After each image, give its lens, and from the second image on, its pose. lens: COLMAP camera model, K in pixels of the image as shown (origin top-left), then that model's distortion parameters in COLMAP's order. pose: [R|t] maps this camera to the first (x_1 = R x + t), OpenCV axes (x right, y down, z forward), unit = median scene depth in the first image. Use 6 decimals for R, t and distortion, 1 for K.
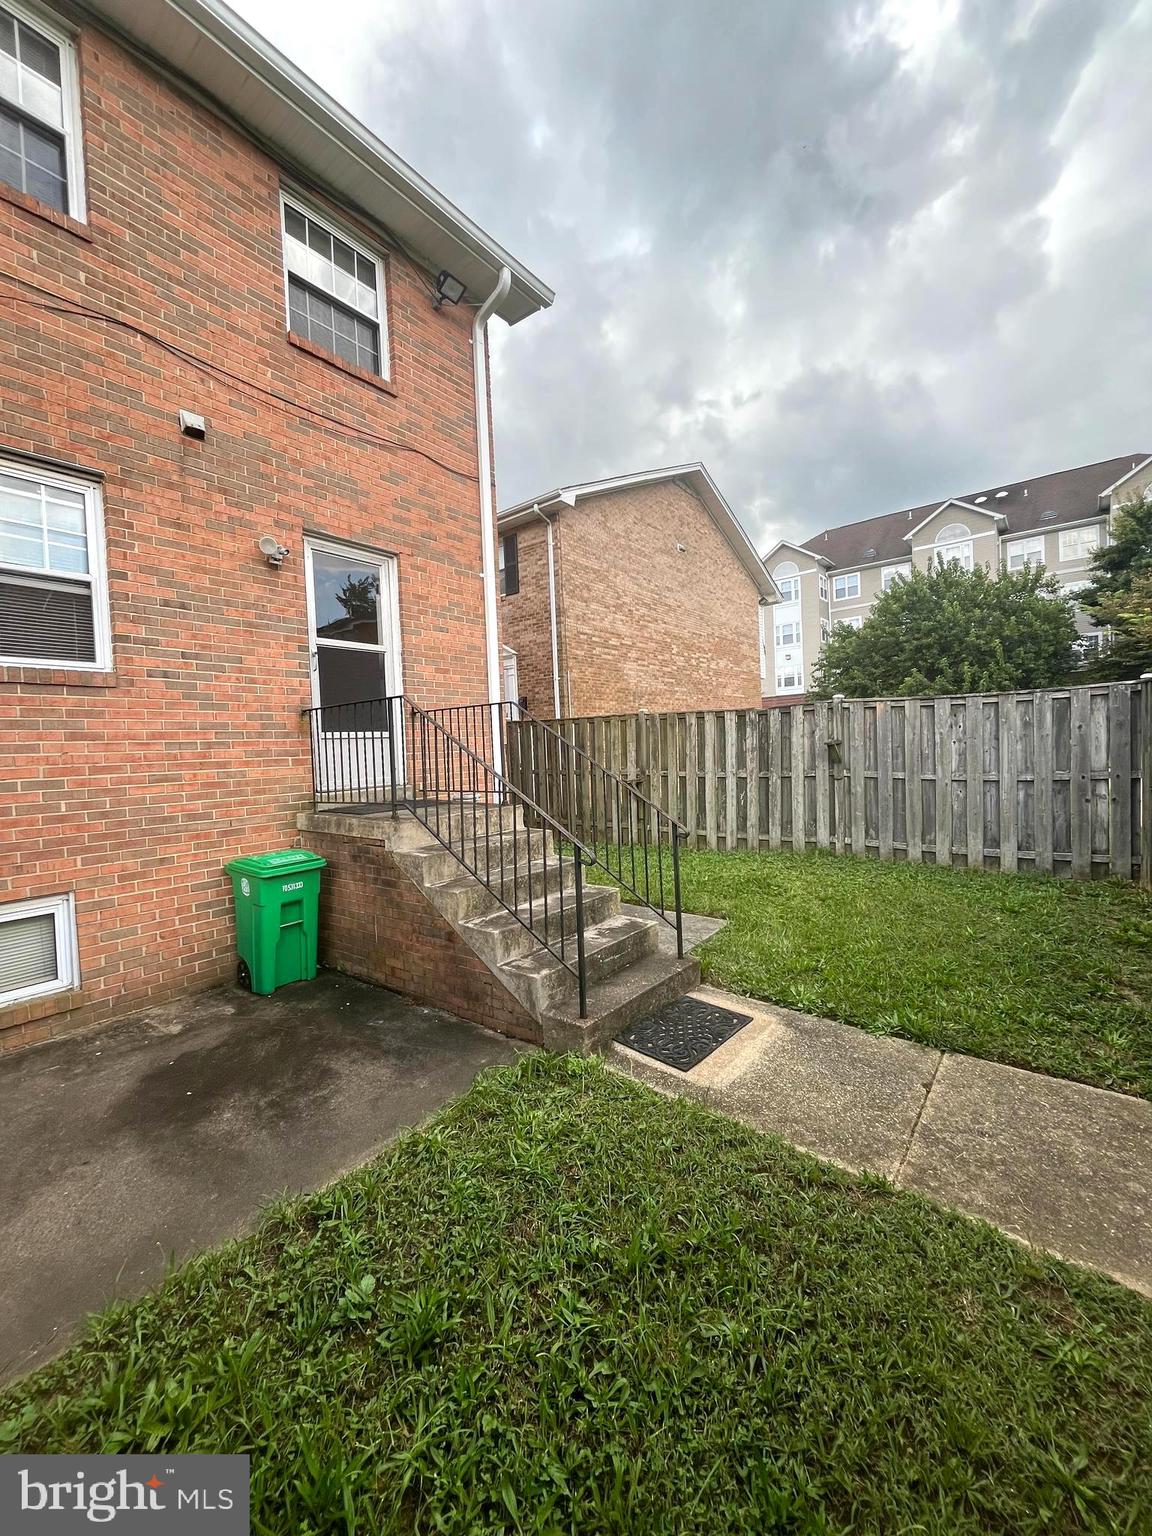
lens RADIAL K [[610.0, 0, 565.6], [0, 610.0, 768.7], [0, 0, 1]] dist [-0.003752, -0.000453]
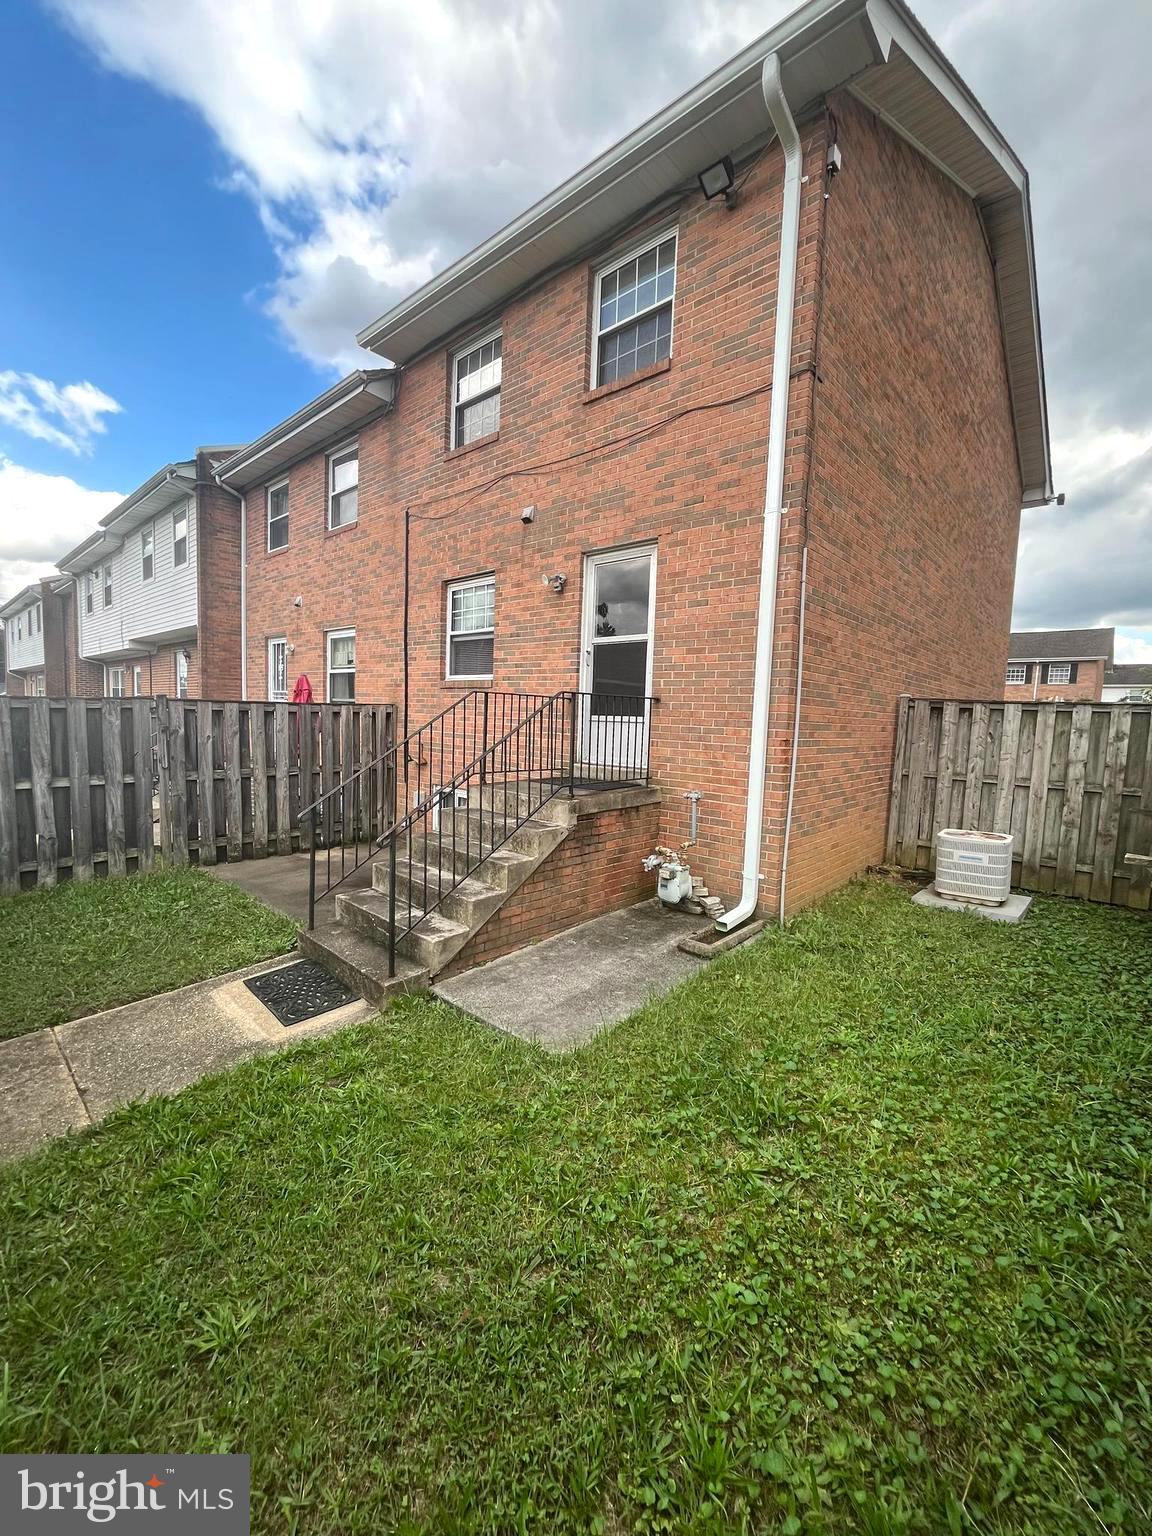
lens RADIAL K [[610.0, 0, 565.6], [0, 610.0, 768.7], [0, 0, 1]] dist [-0.003752, -0.000453]
pose [[-0.063159, 0.121200, -0.990617, 0.839361], [-0.065839, 0.989930, 0.125313, -0.105465], [0.995829, 0.073136, -0.054544, 1.030868]]
